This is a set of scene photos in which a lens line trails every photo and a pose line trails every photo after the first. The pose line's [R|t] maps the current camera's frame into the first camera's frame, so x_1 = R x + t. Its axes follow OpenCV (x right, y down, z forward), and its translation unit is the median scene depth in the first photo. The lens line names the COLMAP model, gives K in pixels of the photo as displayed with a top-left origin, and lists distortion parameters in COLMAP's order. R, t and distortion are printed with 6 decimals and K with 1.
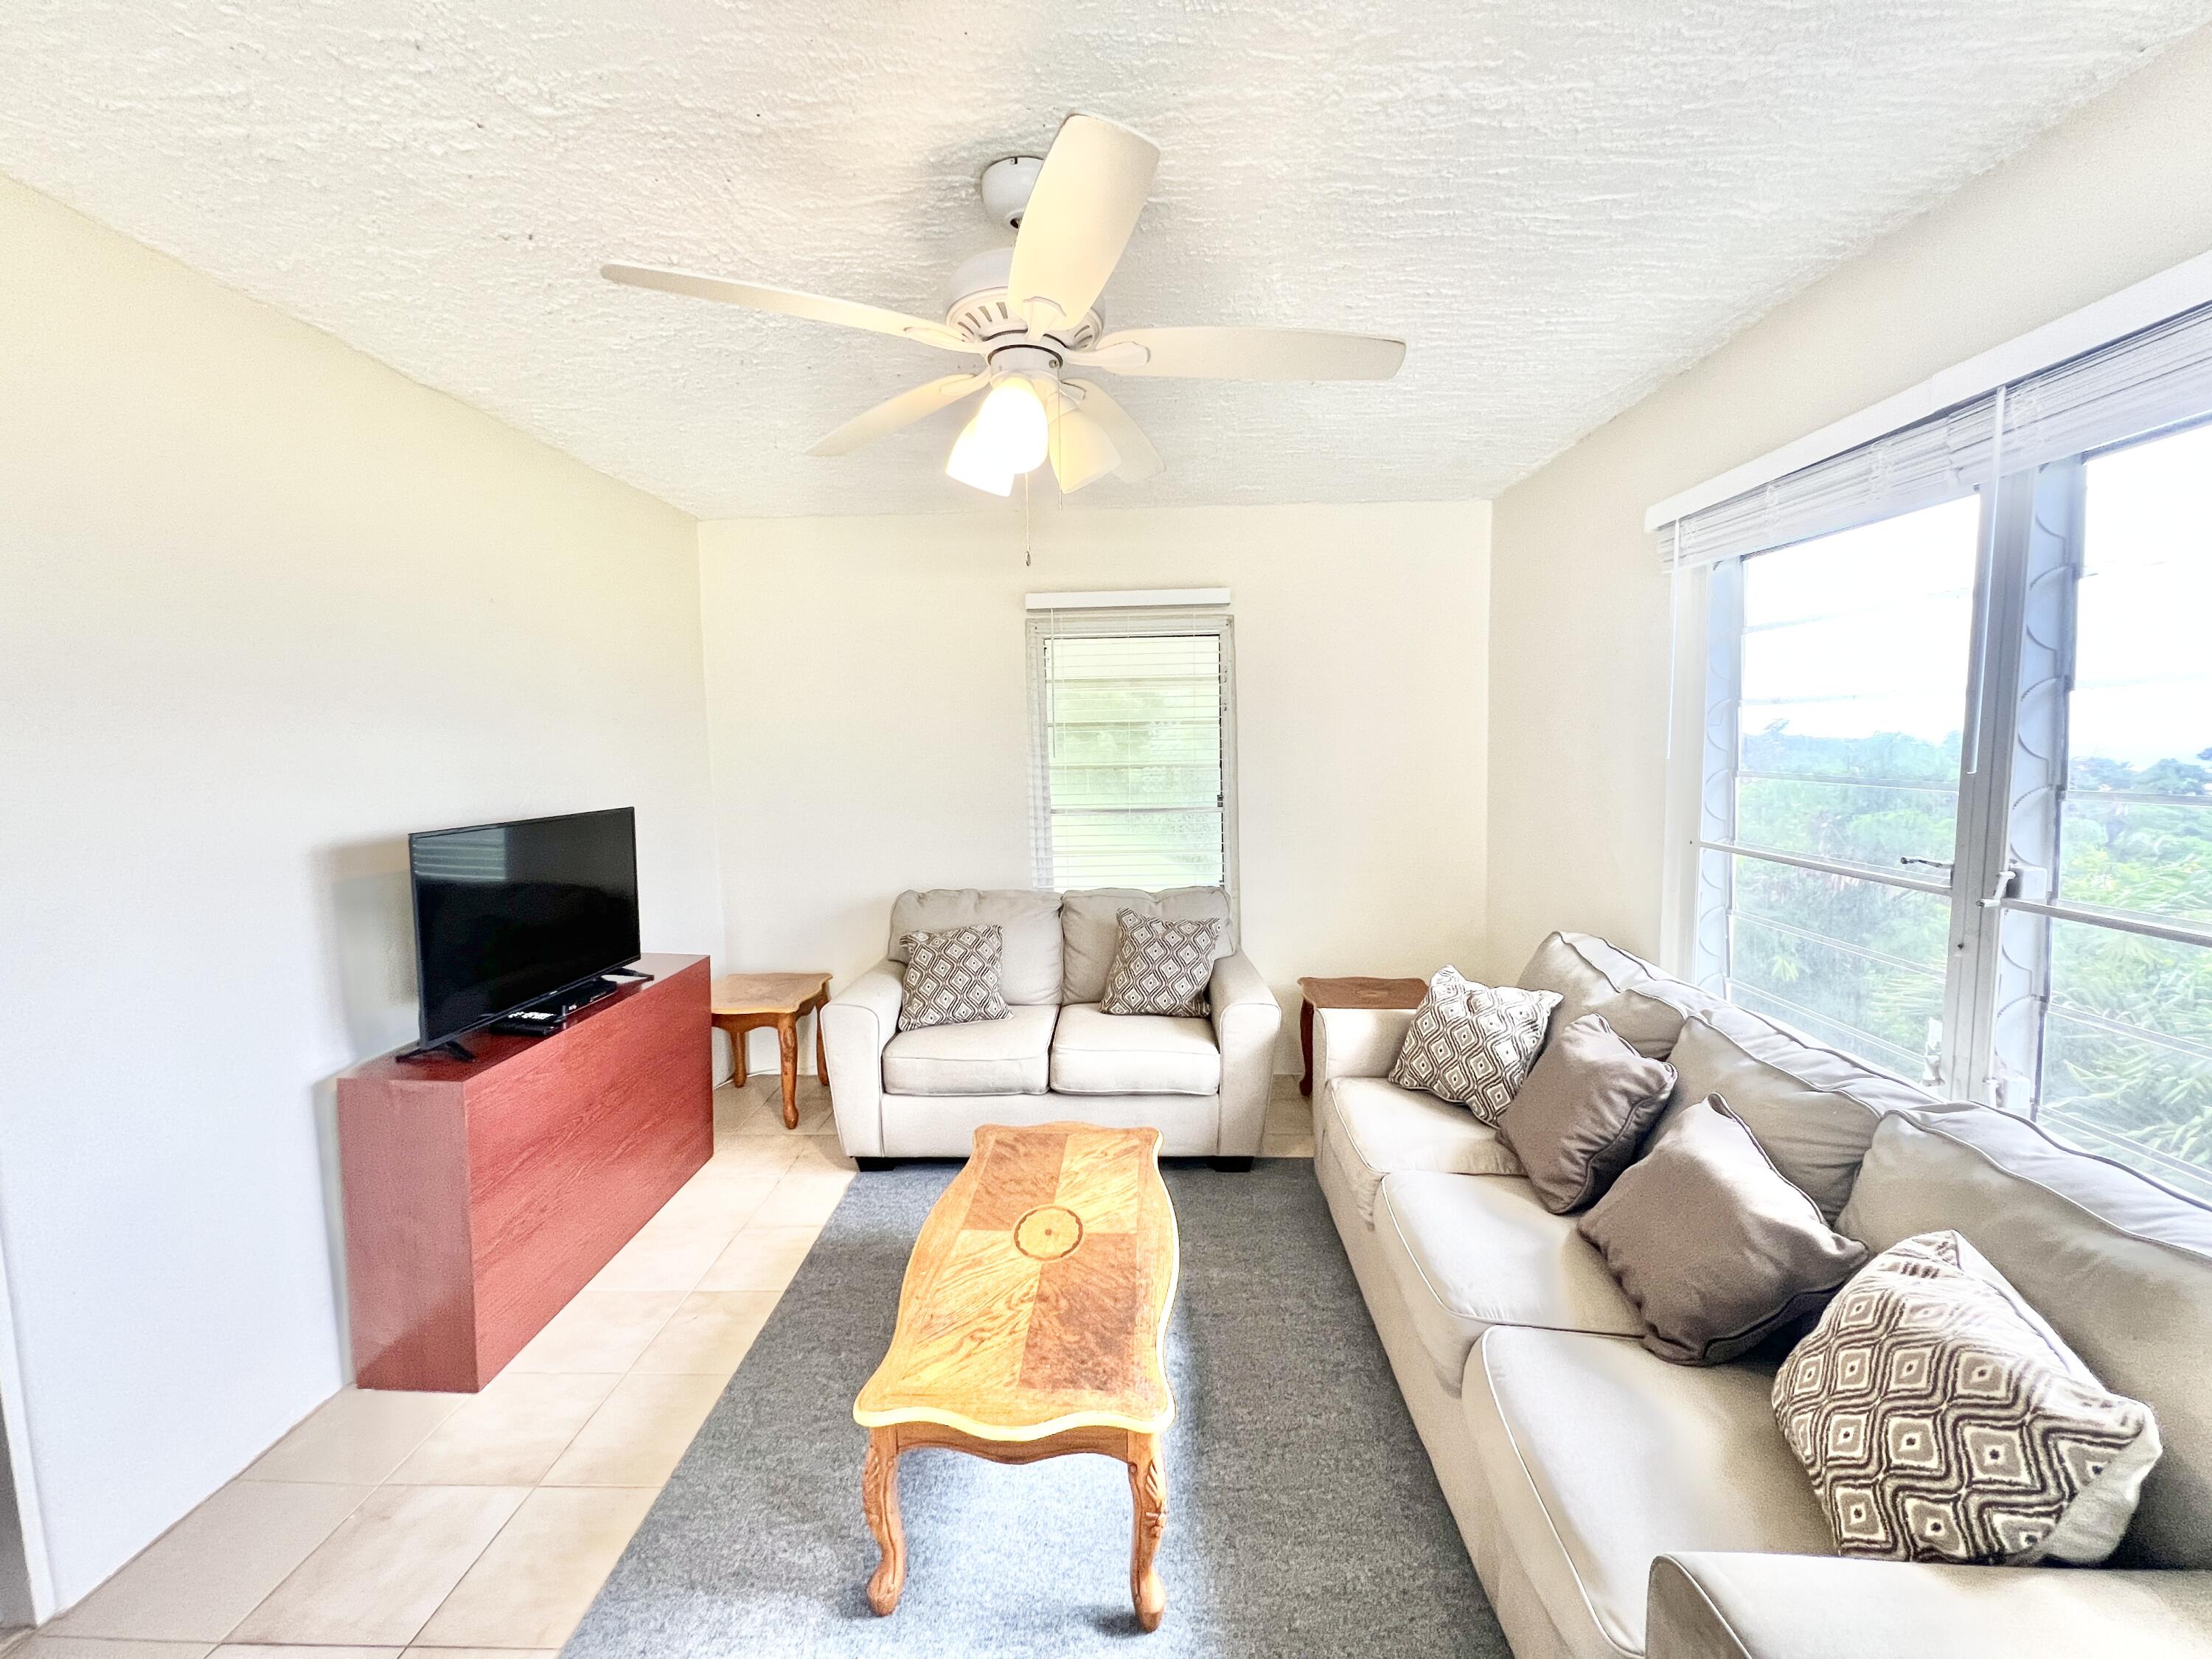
lens RADIAL K [[879.6, 0, 1106.0], [0, 879.6, 829.5], [0, 0, 1]] dist [0.000255, -0.000085]
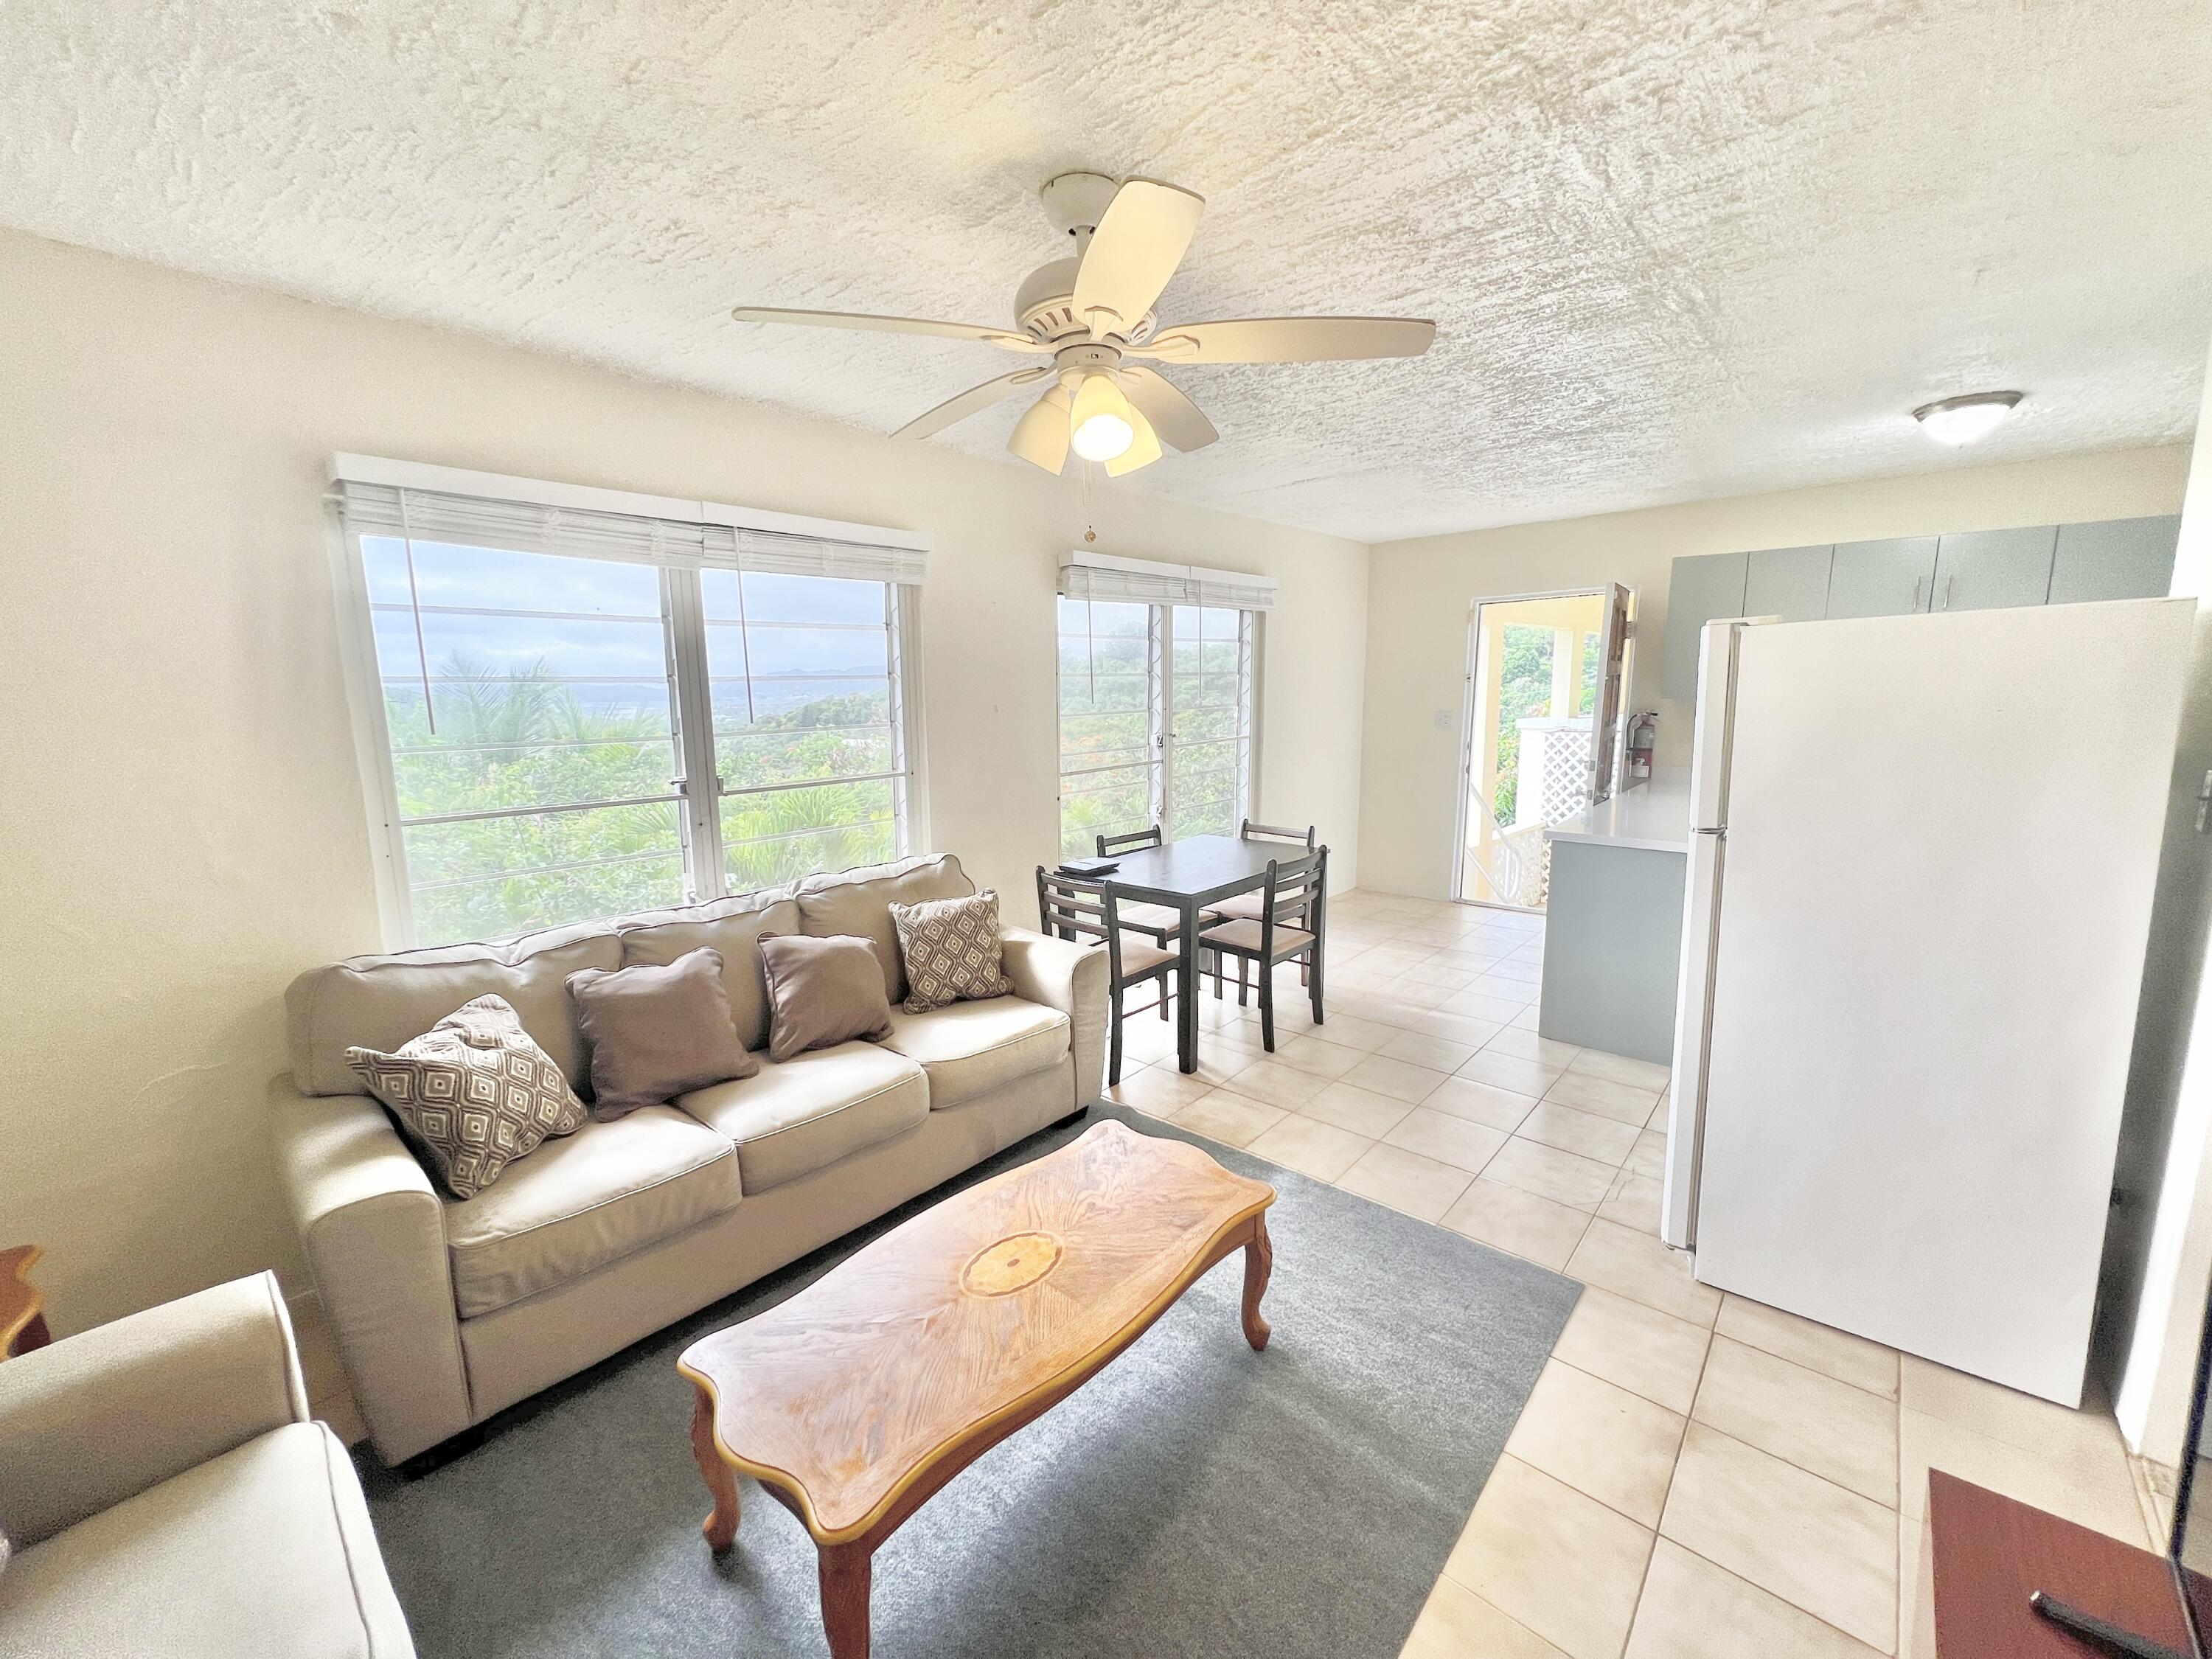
lens RADIAL K [[879.6, 0, 1106.0], [0, 879.6, 829.5], [0, 0, 1]] dist [0.000255, -0.000085]
pose [[-0.763027, -0.074879, 0.642015, -0.411802], [0.094048, 0.969835, 0.224888, -0.093318], [-0.639488, 0.231976, -0.732968, 0.916321]]
